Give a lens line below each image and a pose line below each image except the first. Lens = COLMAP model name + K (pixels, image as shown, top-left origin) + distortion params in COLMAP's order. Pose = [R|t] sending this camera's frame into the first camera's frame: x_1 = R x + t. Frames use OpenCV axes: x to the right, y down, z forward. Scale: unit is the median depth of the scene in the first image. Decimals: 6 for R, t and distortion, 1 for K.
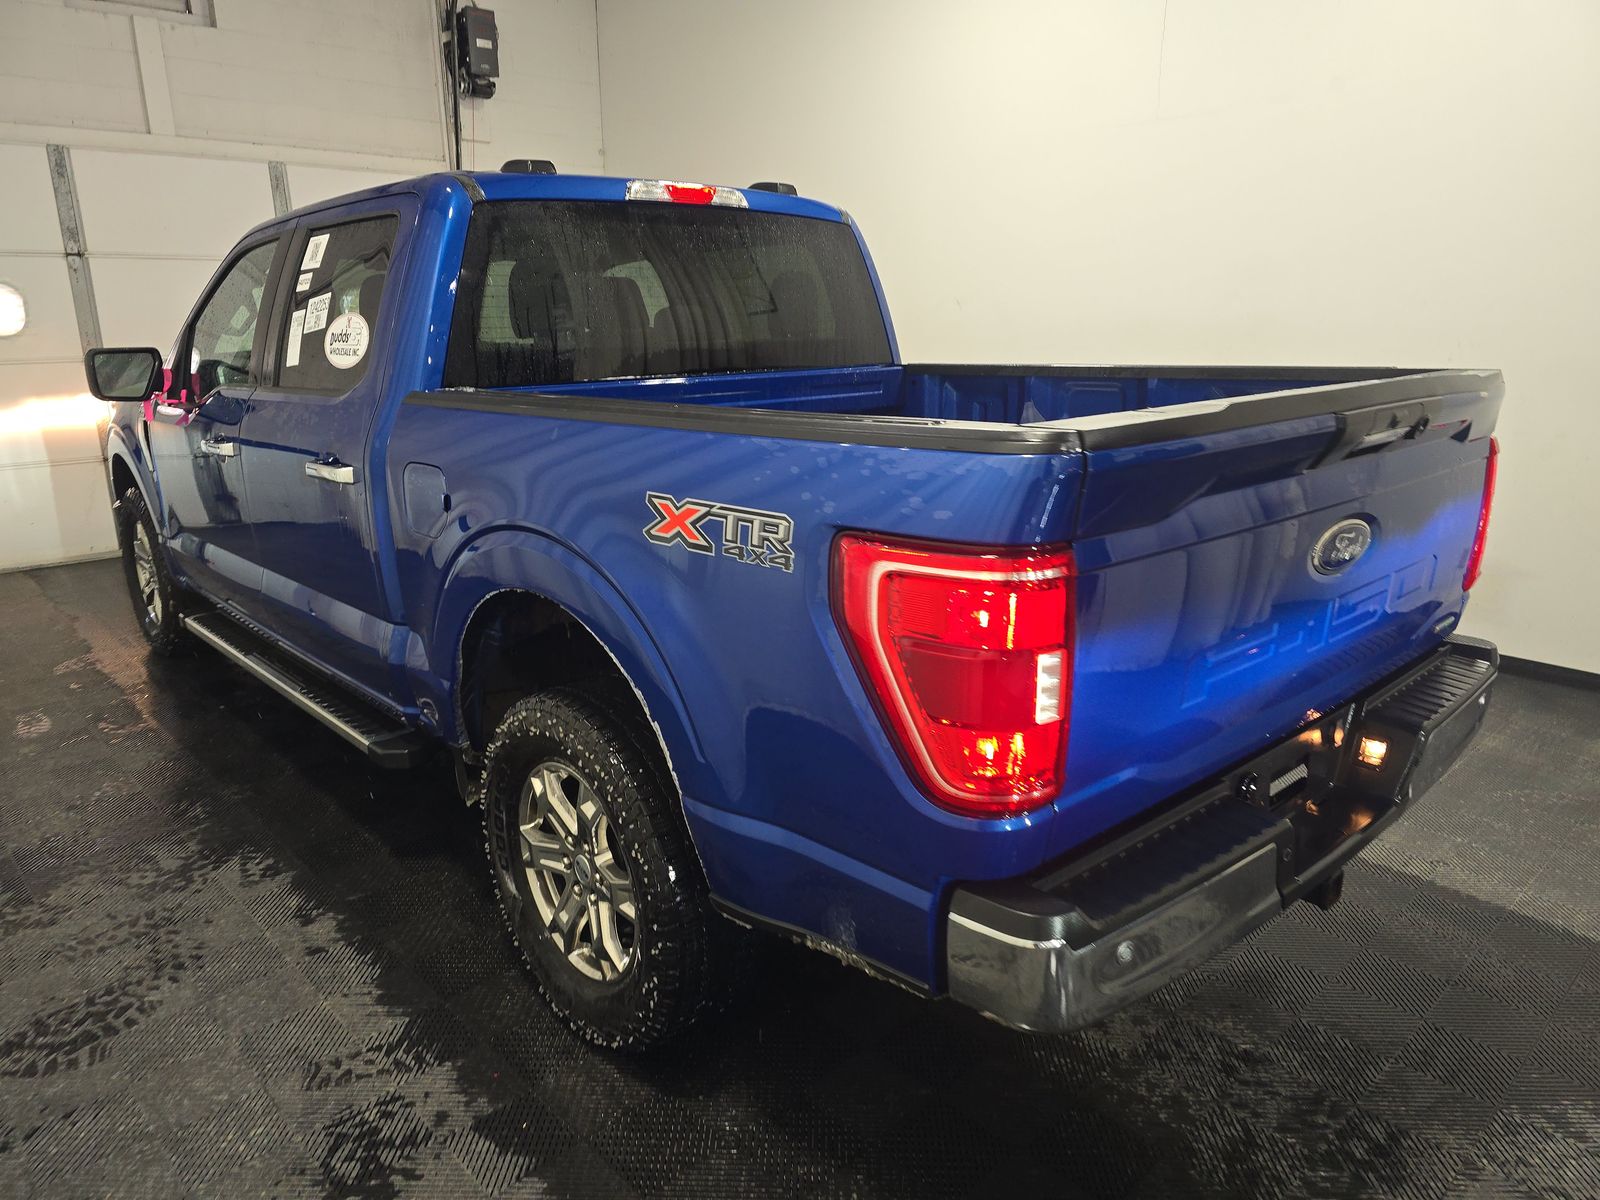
lens RADIAL K [[1085.8, 0, 800.0], [0, 1085.8, 600.0], [0, 0, 1]] dist [0.024467, -0.028084]
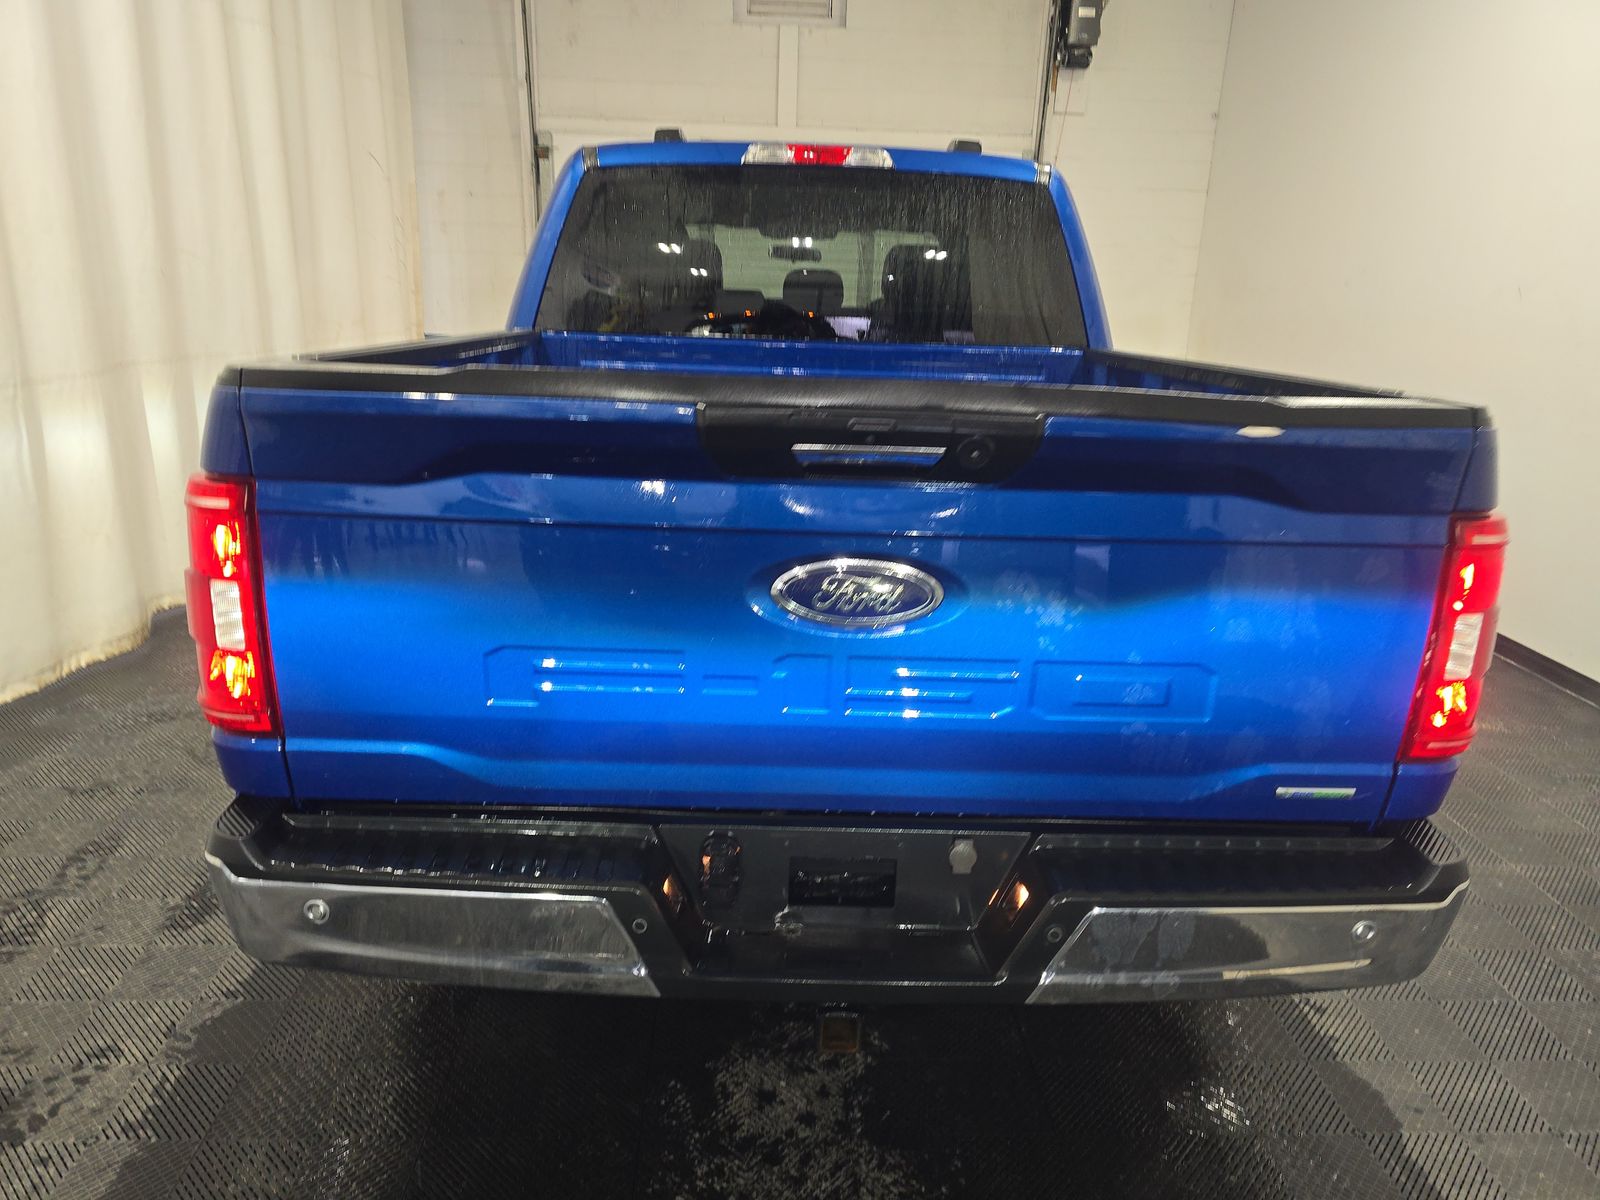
lens RADIAL K [[1069.5, 0, 800.0], [0, 1069.5, 600.0], [0, 0, 1]] dist [0.050247, -0.000089]
pose [[0.758335, 0.215091, -0.615357, 0.284784], [-0.204731, 0.974815, 0.088434, -0.030549], [0.618881, 0.058920, 0.783272, 0.120920]]
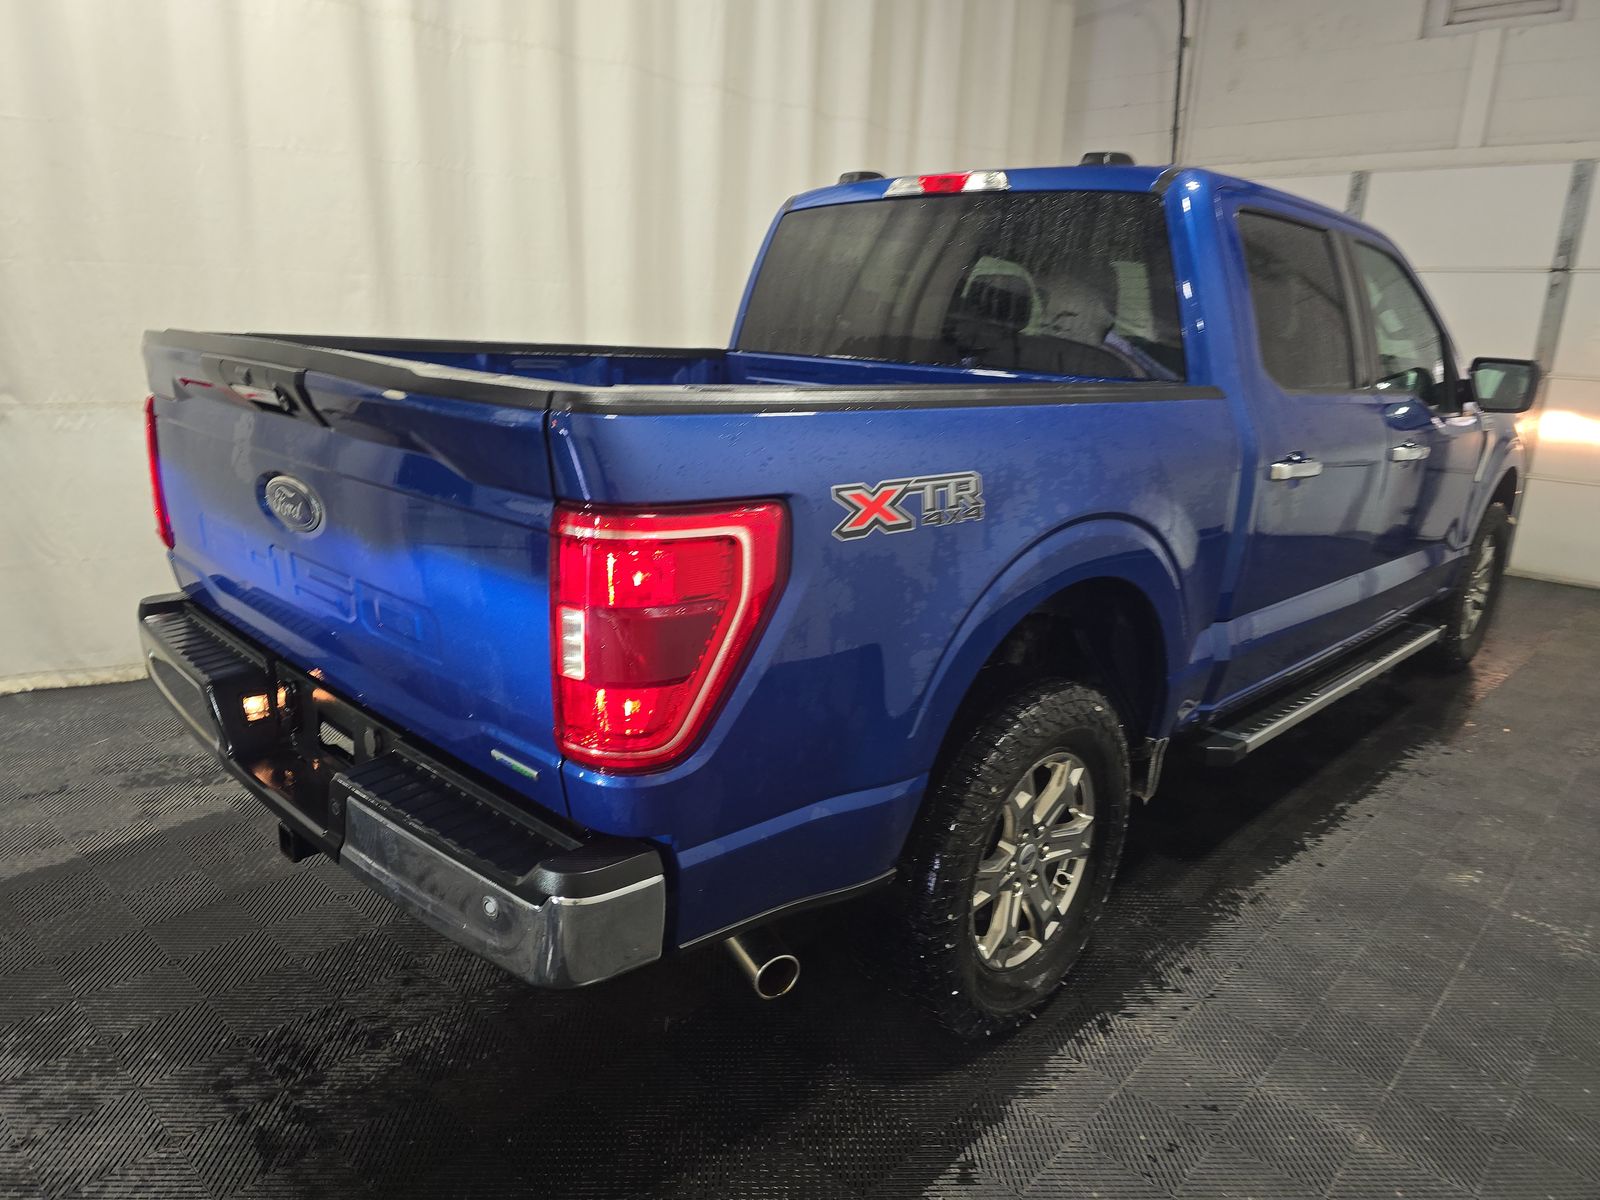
lens RADIAL K [[1085.8, 0, 800.0], [0, 1085.8, 600.0], [0, 0, 1]] dist [0.024467, -0.028084]
pose [[0.067966, 0.264938, -0.961867, 0.472725], [-0.289989, 0.927719, 0.235041, -0.105772], [0.954614, 0.262956, 0.139882, 0.411839]]
